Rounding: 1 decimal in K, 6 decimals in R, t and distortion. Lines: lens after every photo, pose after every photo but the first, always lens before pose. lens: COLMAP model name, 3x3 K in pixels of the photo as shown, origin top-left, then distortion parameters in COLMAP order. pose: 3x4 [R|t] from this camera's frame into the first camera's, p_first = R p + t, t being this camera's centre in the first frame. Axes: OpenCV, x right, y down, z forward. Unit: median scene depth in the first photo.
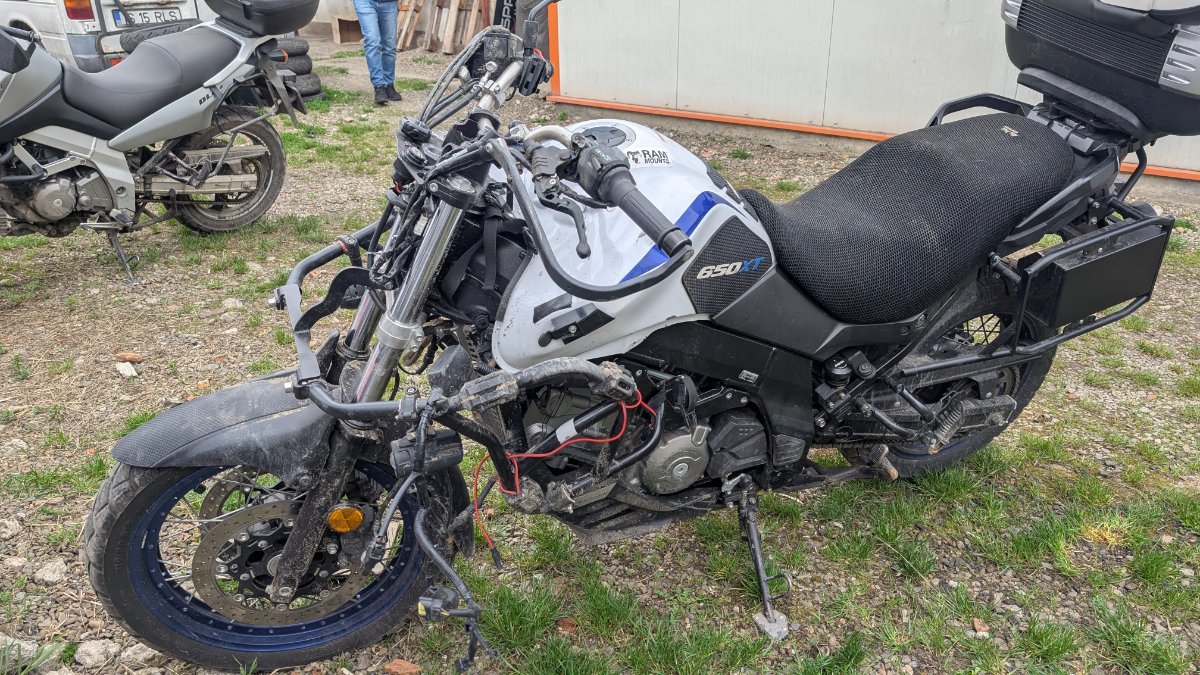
lens RADIAL K [[953.3, 0, 600.0], [0, 953.3, 337.5], [0, 0, 1]] dist [0.045080, -0.005894]
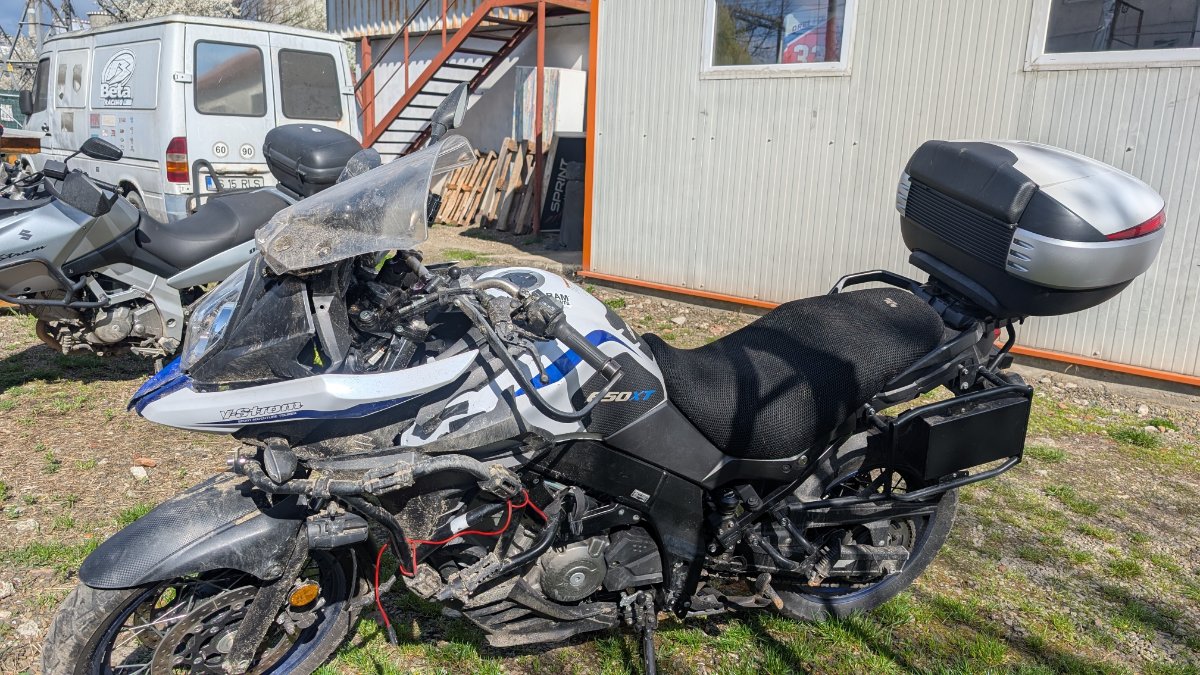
lens RADIAL K [[953.3, 0, 600.0], [0, 953.3, 337.5], [0, 0, 1]] dist [0.045080, -0.005894]
pose [[0.994927, 0.064016, -0.077601, 0.174484], [-0.077425, 0.979797, -0.184399, 0.065188], [0.064228, 0.189472, 0.979783, -0.138902]]
